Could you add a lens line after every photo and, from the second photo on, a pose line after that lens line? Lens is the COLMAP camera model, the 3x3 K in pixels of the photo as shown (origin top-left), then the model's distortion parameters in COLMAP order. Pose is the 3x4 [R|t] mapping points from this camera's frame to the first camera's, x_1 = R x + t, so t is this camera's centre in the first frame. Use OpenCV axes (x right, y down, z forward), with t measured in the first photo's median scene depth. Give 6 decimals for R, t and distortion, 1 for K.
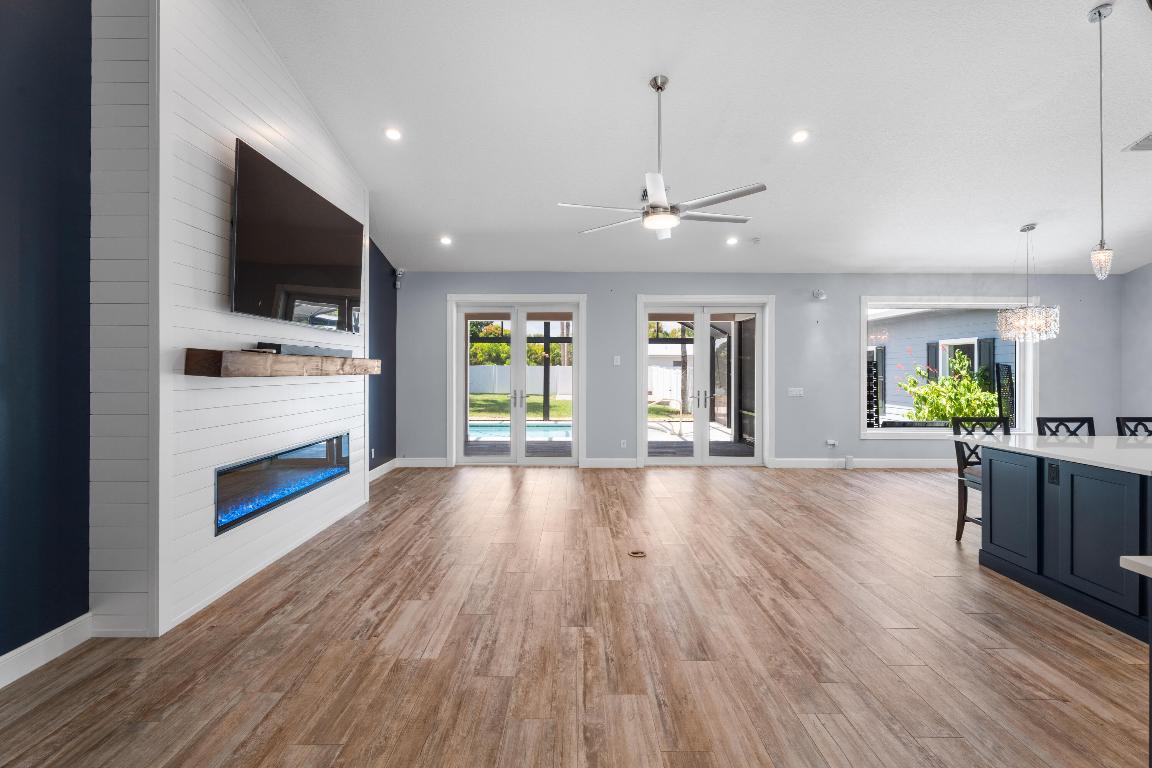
lens RADIAL K [[517.9, 0, 575.6], [0, 517.9, 369.7], [0, 0, 1]] dist [0.004623, -0.001485]
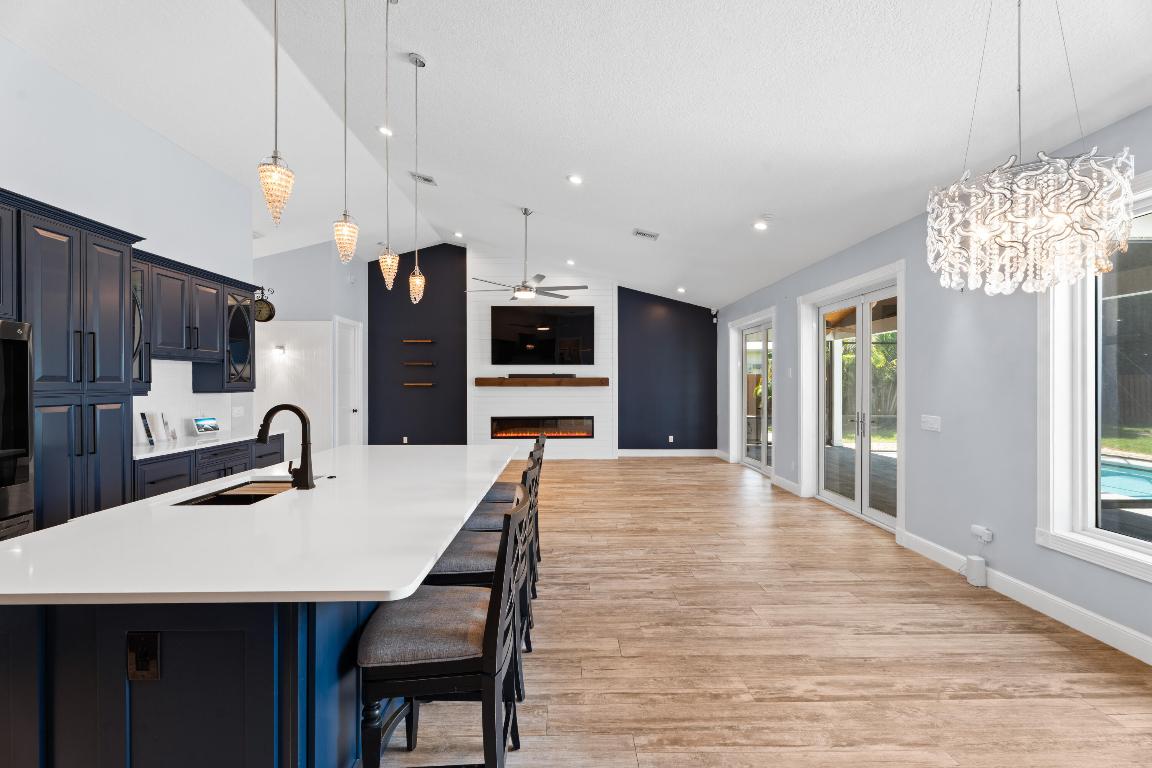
lens RADIAL K [[517.9, 0, 576.3], [0, 517.9, 384.6], [0, 0, 1]] dist [0.004623, -0.001485]
pose [[0.014375, -0.001076, -0.999896, 2.309761], [0.002287, 0.999997, -0.001044, 0.005674], [0.999894, -0.002271, 0.014377, 1.434293]]
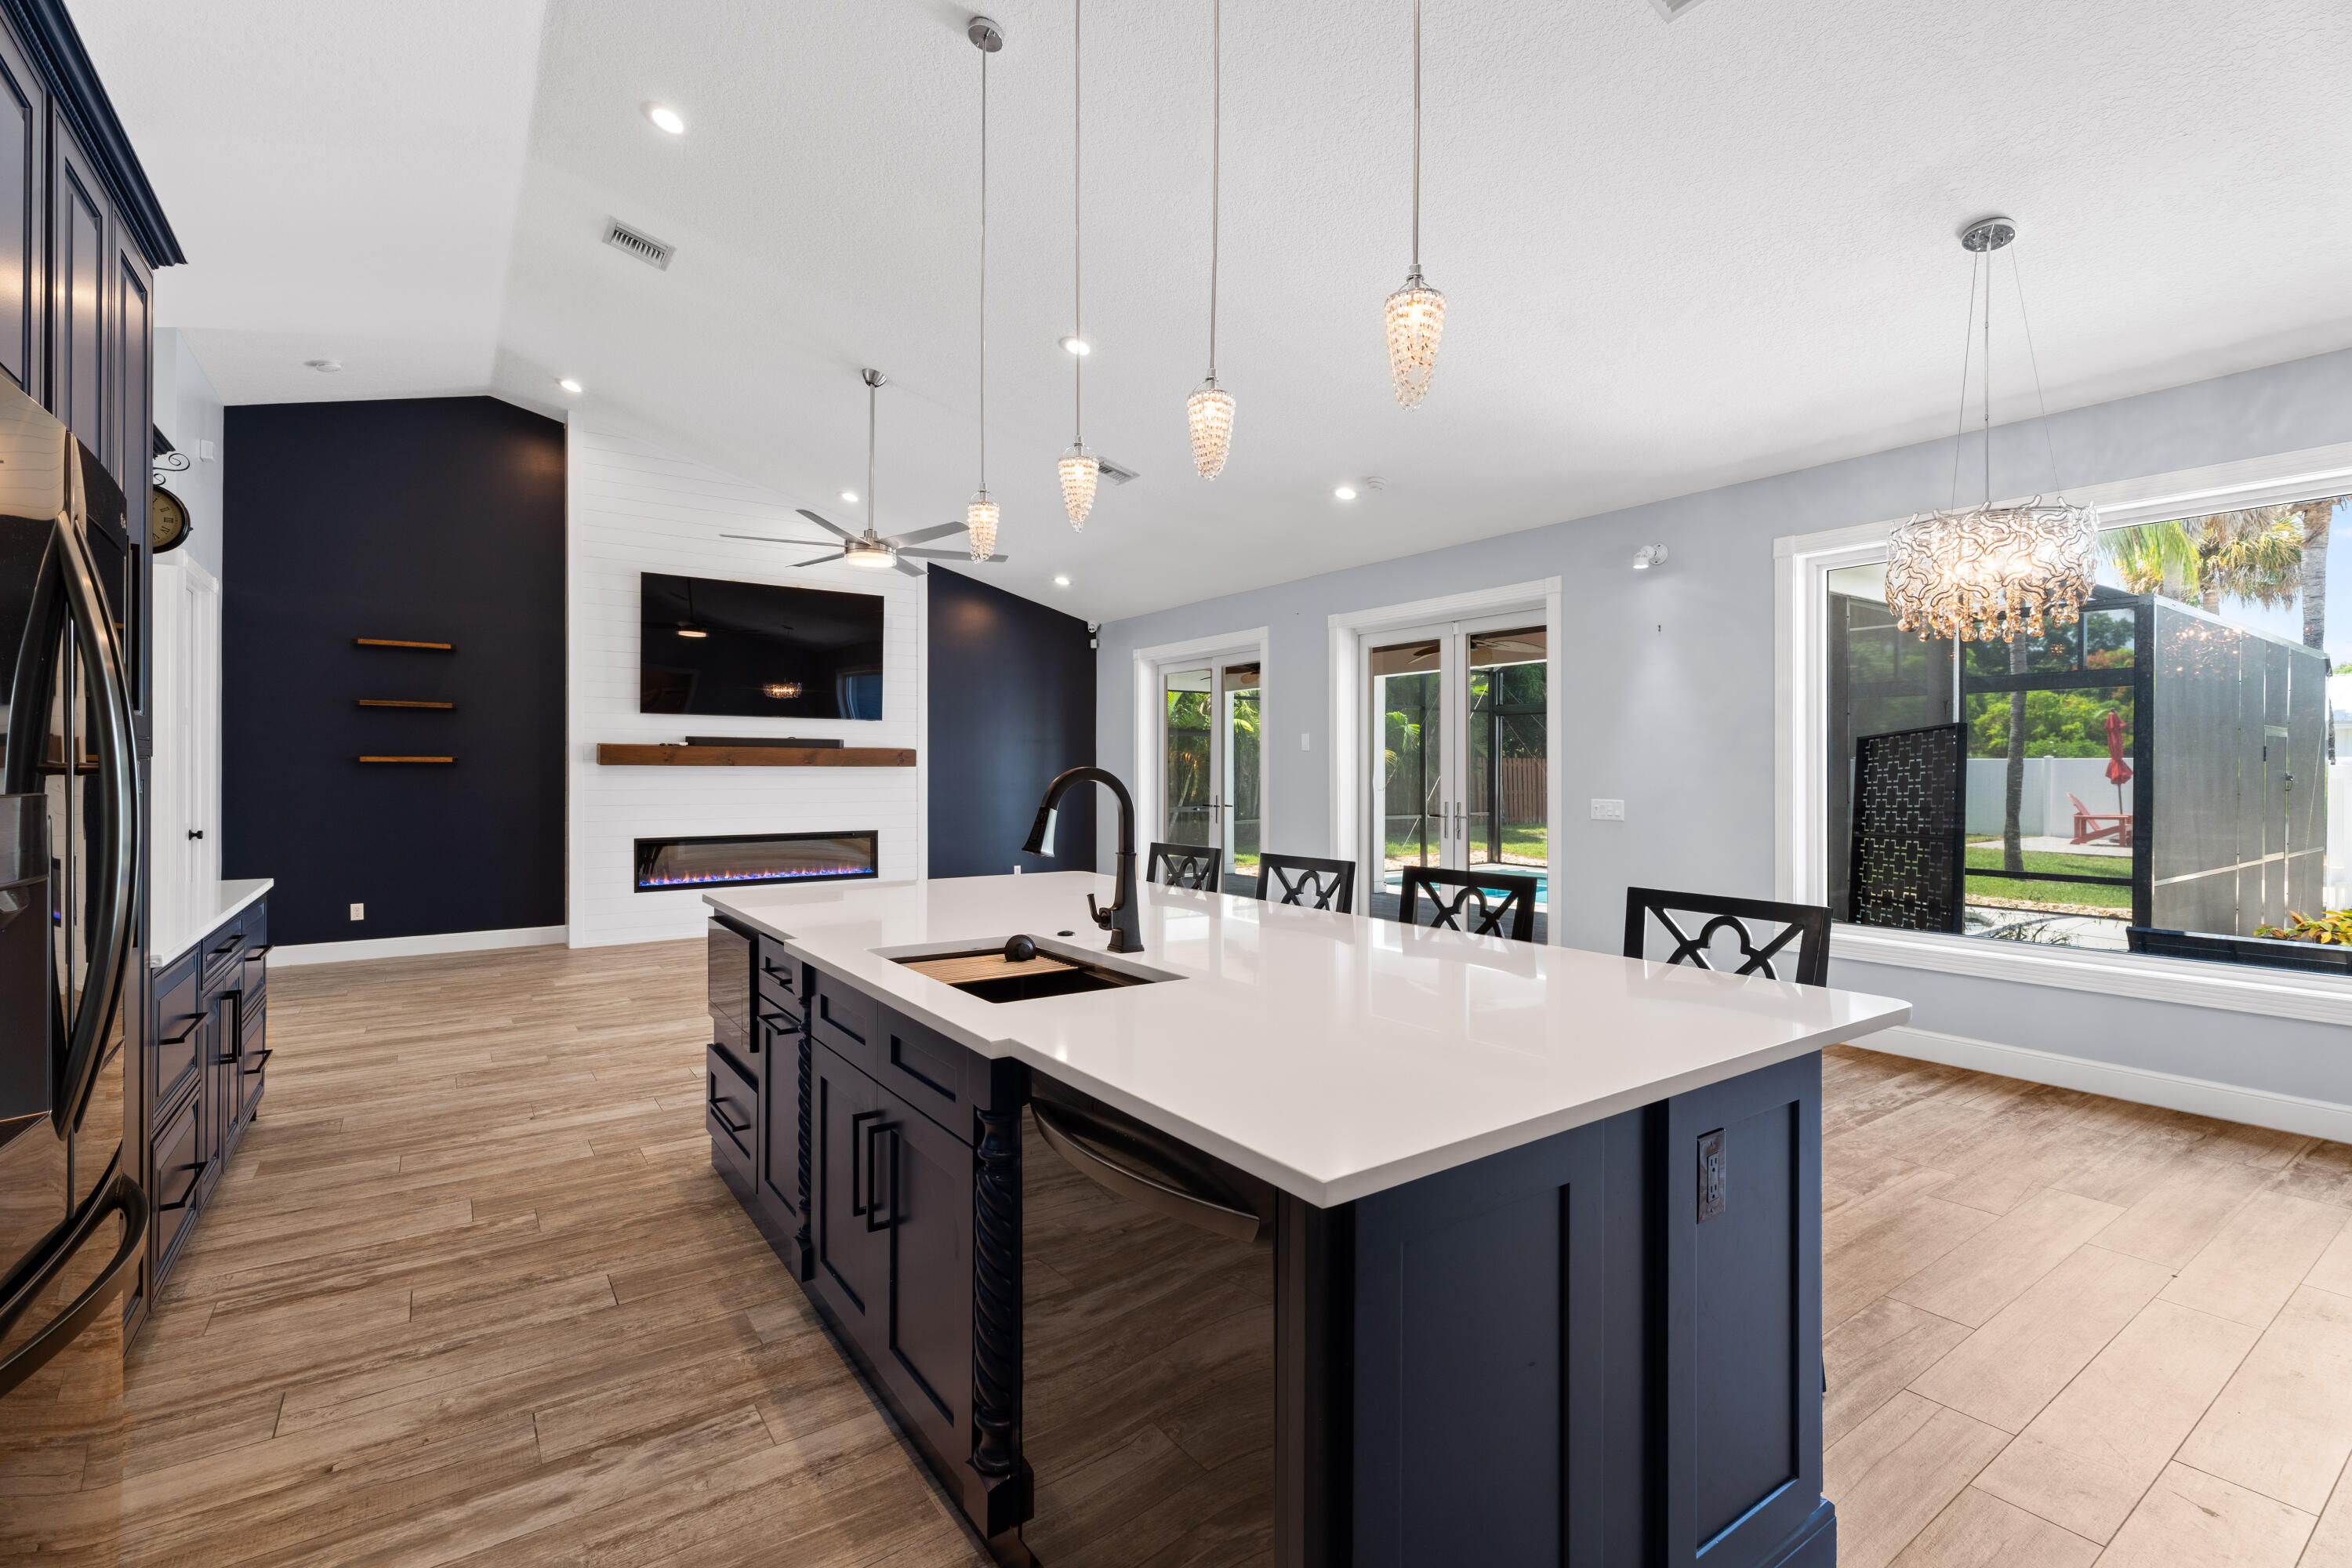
lens RADIAL K [[1057.4, 0, 1186.8], [0, 1057.4, 770.1], [0, 0, 1]] dist [0.004623, -0.001485]
pose [[0.575958, -0.005480, -0.817461, 2.142518], [0.003359, 0.999985, -0.004337, 0.038039], [0.817473, -0.000248, 0.575967, 0.609493]]
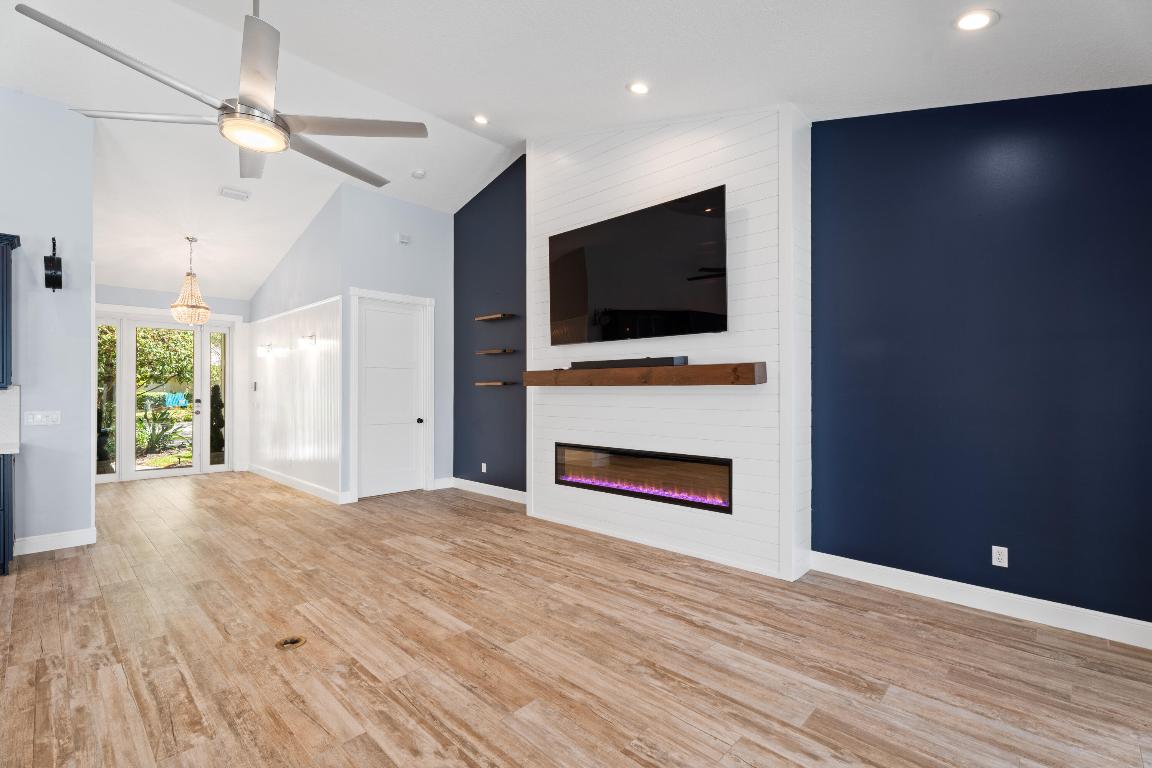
lens RADIAL K [[517.9, 0, 581.0], [0, 517.9, 389.8], [0, 0, 1]] dist [0.004623, -0.001485]
pose [[-0.694411, -0.003944, -0.719568, 0.429064], [-0.001483, 0.999991, -0.004049, 0.028544], [0.719577, -0.001745, -0.694410, 2.164922]]
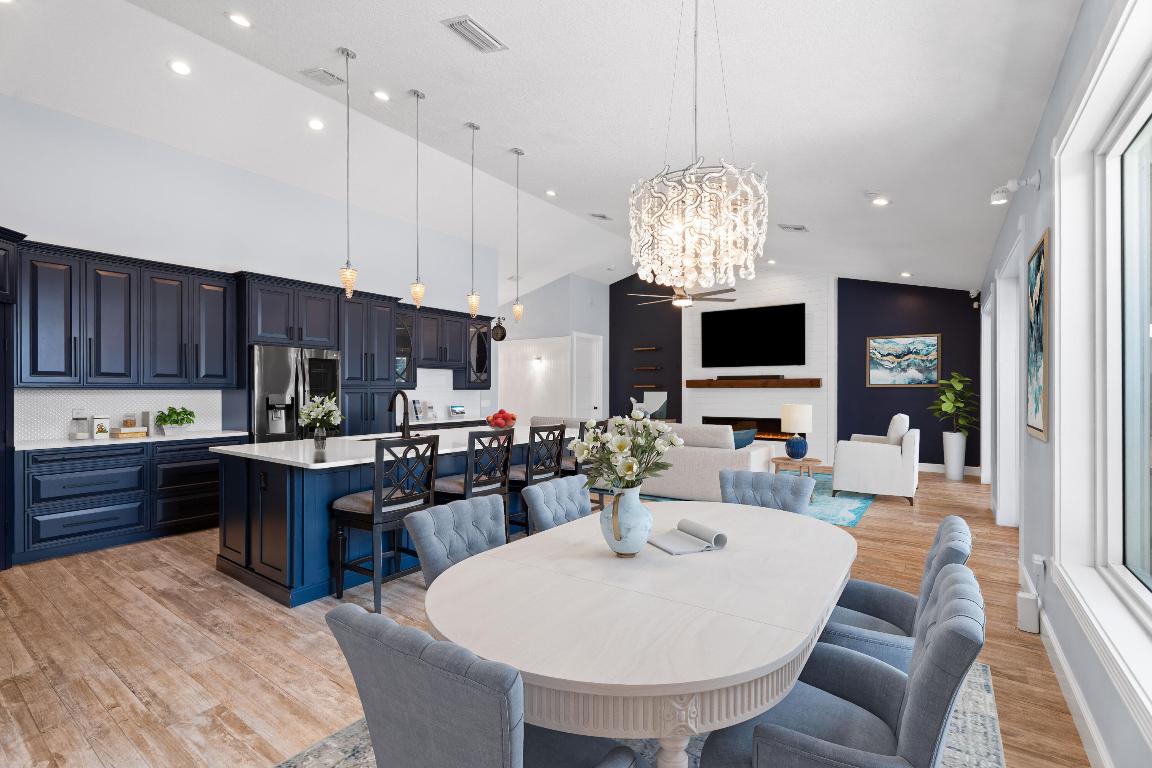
lens RADIAL K [[517.9, 0, 571.0], [0, 517.9, 395.1], [0, 0, 1]] dist [0.004623, -0.001485]
pose [[-0.594705, 0.003797, -0.803935, 2.365281], [-0.001067, 0.999984, 0.005513, 0.039202], [0.803943, 0.004137, -0.594692, 2.233155]]
